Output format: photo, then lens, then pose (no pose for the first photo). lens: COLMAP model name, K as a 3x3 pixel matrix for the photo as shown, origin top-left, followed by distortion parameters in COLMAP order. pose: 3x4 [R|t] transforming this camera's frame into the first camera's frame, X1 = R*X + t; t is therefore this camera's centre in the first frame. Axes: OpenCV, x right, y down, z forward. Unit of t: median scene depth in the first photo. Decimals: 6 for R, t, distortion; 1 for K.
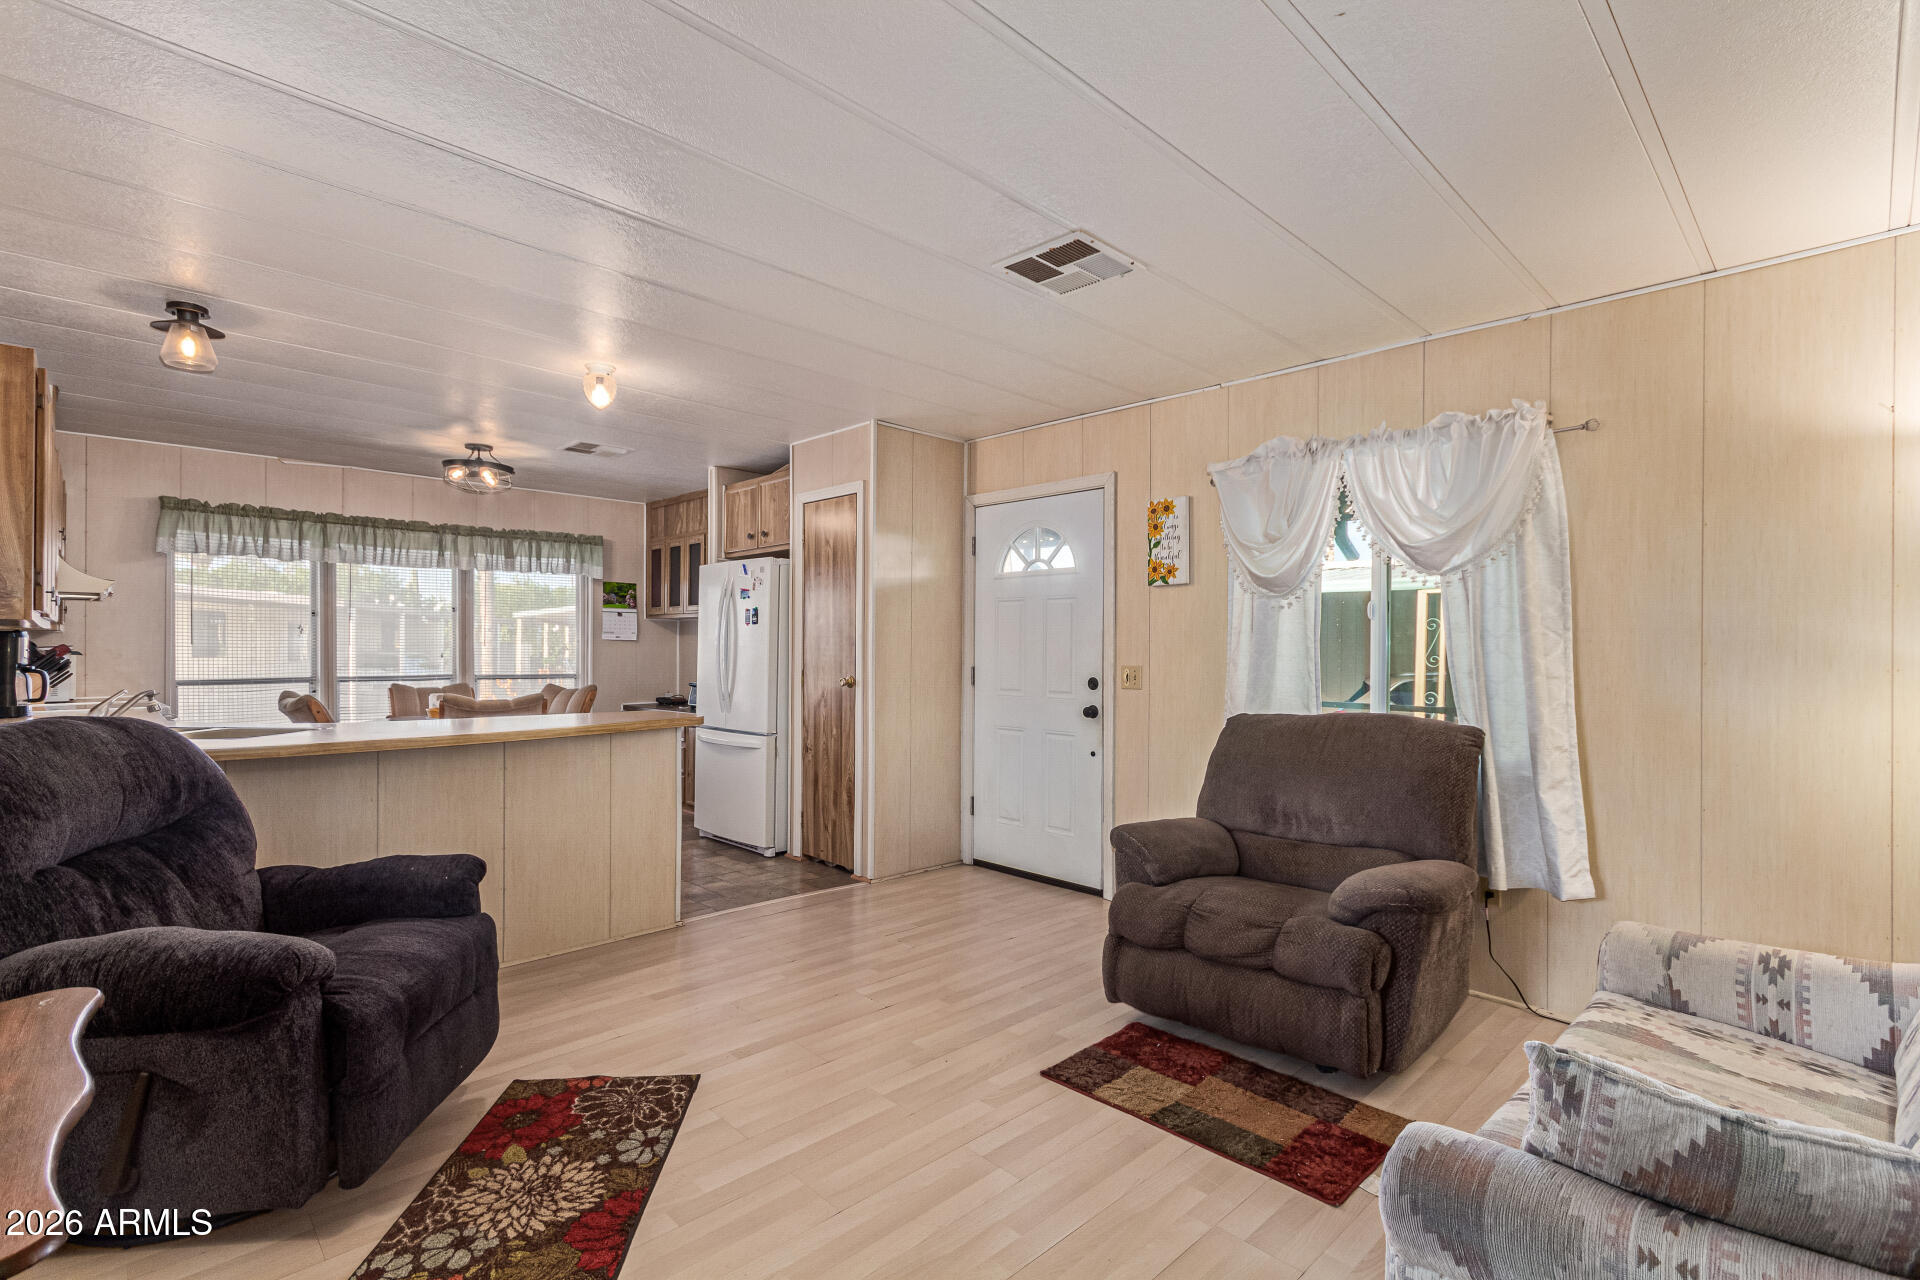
lens RADIAL K [[884.9, 0, 966.3], [0, 884.9, 643.5], [0, 0, 1]] dist [0.003321, 0.000394]
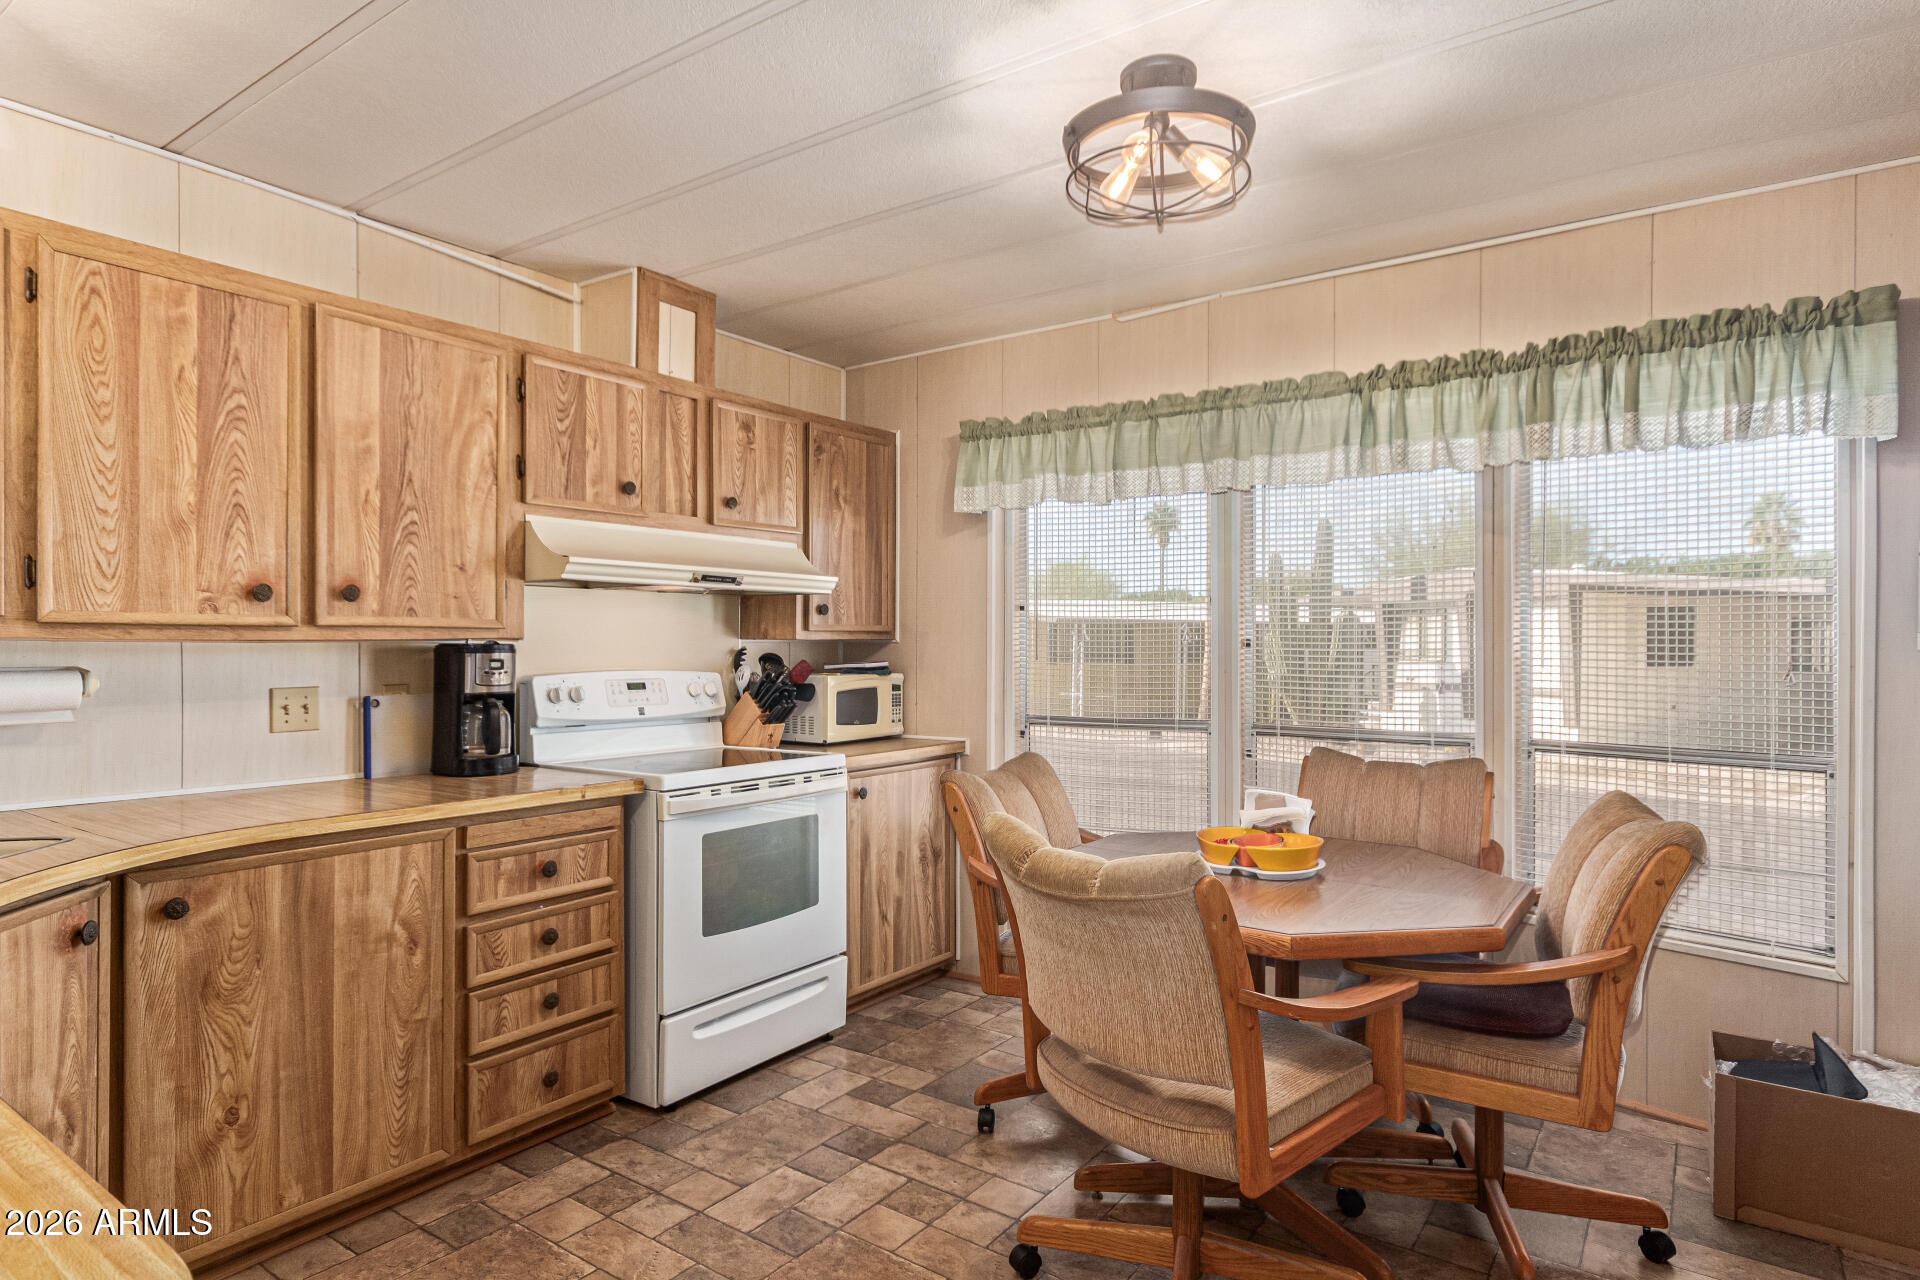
lens RADIAL K [[1063.7, 0, 957.3], [0, 1063.7, 639.8], [0, 0, 1]] dist [0.005134, 0.001666]
pose [[0.173738, -0.006018, -0.984774, -0.170112], [0.000827, 0.999982, -0.005965, -0.008169], [0.984792, 0.000222, 0.173739, 0.868973]]
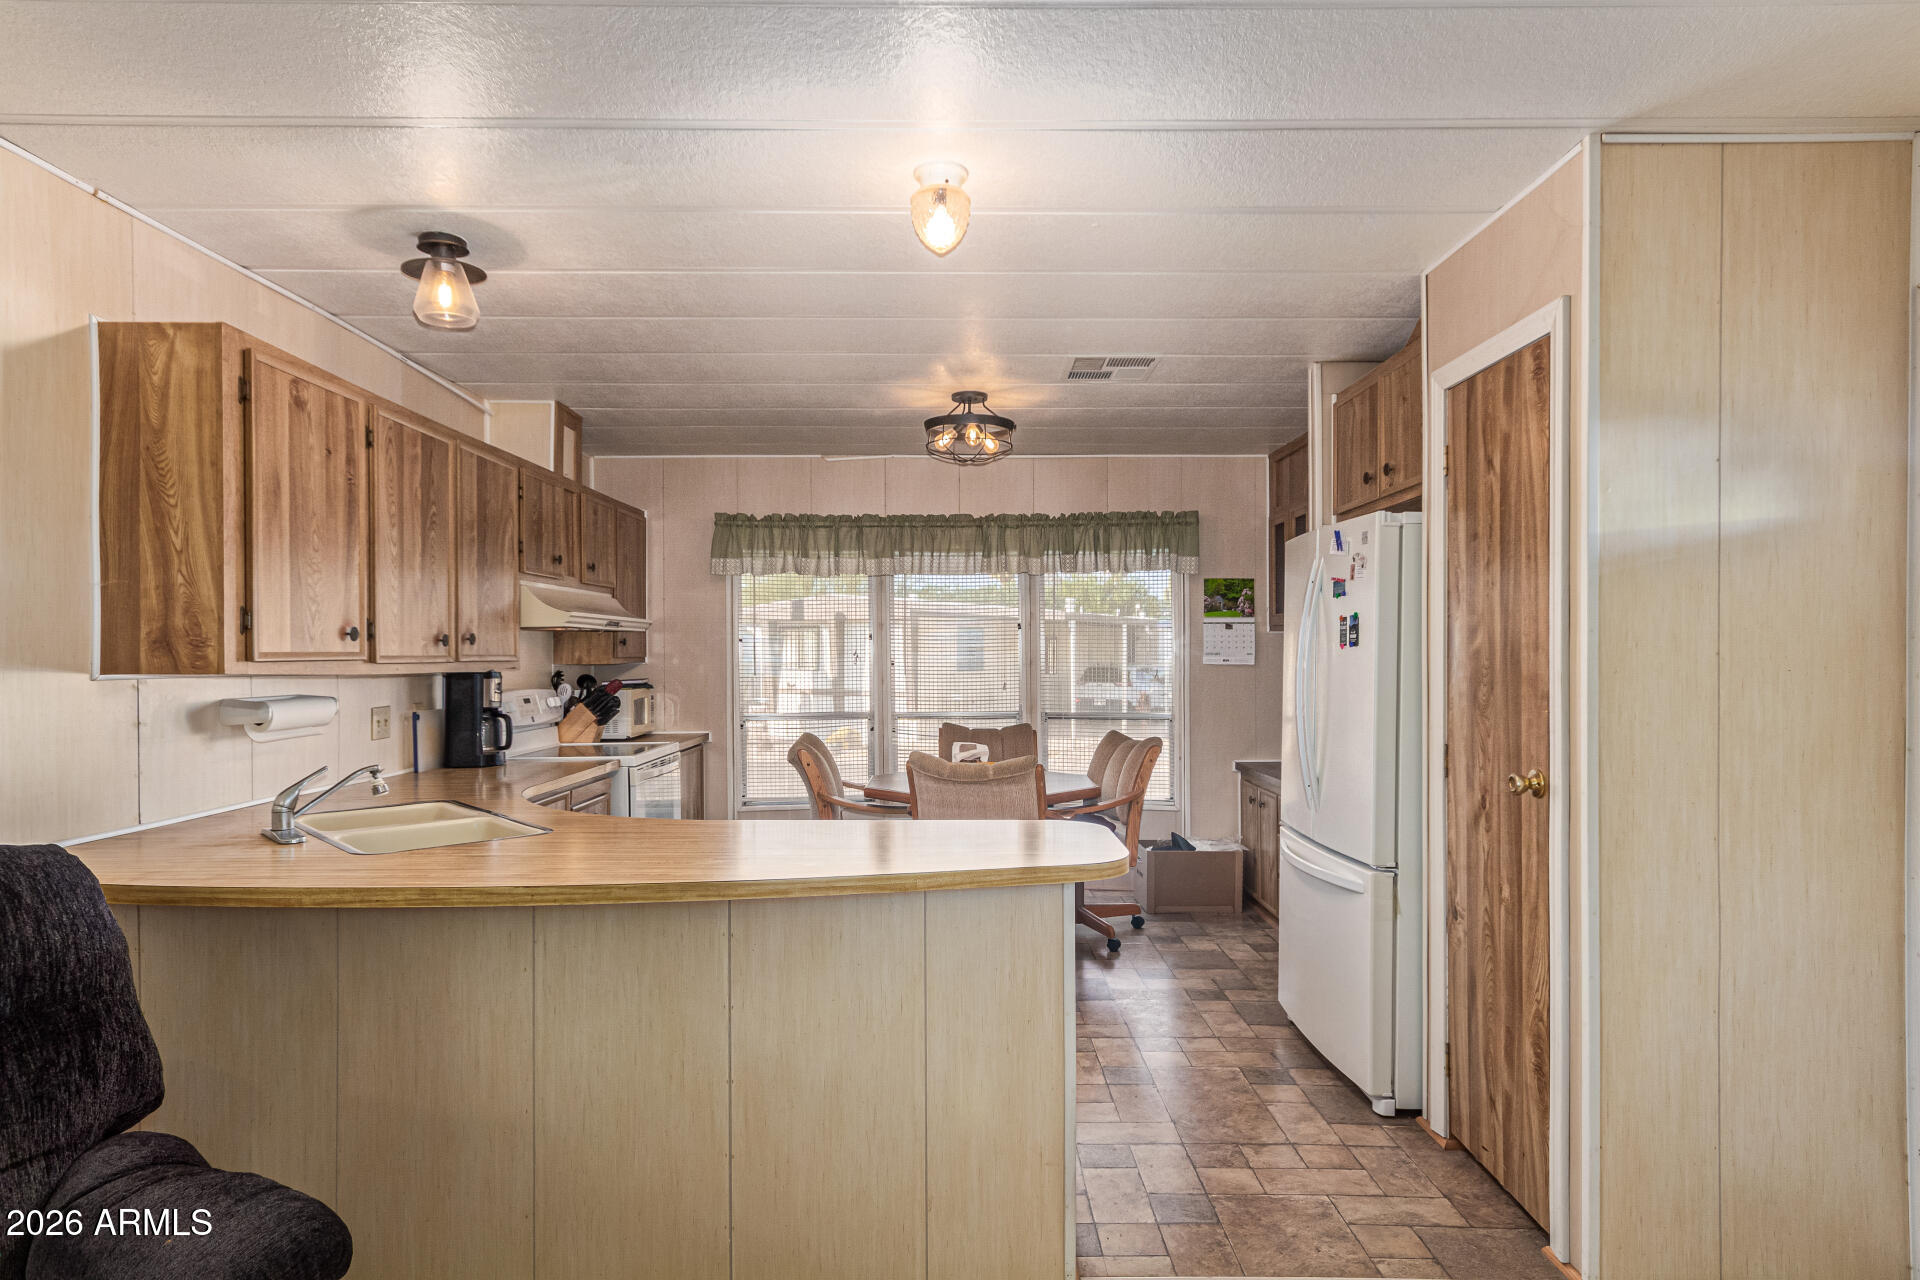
lens RADIAL K [[1041.1, 0, 963.3], [0, 1041.1, 655.8], [0, 0, 1]] dist [0.008528, 0.002436]
pose [[0.715792, -0.005392, -0.698292, 0.019291], [0.009605, 0.999952, 0.002124, -0.019678], [0.698247, -0.008227, 0.715810, 0.413481]]
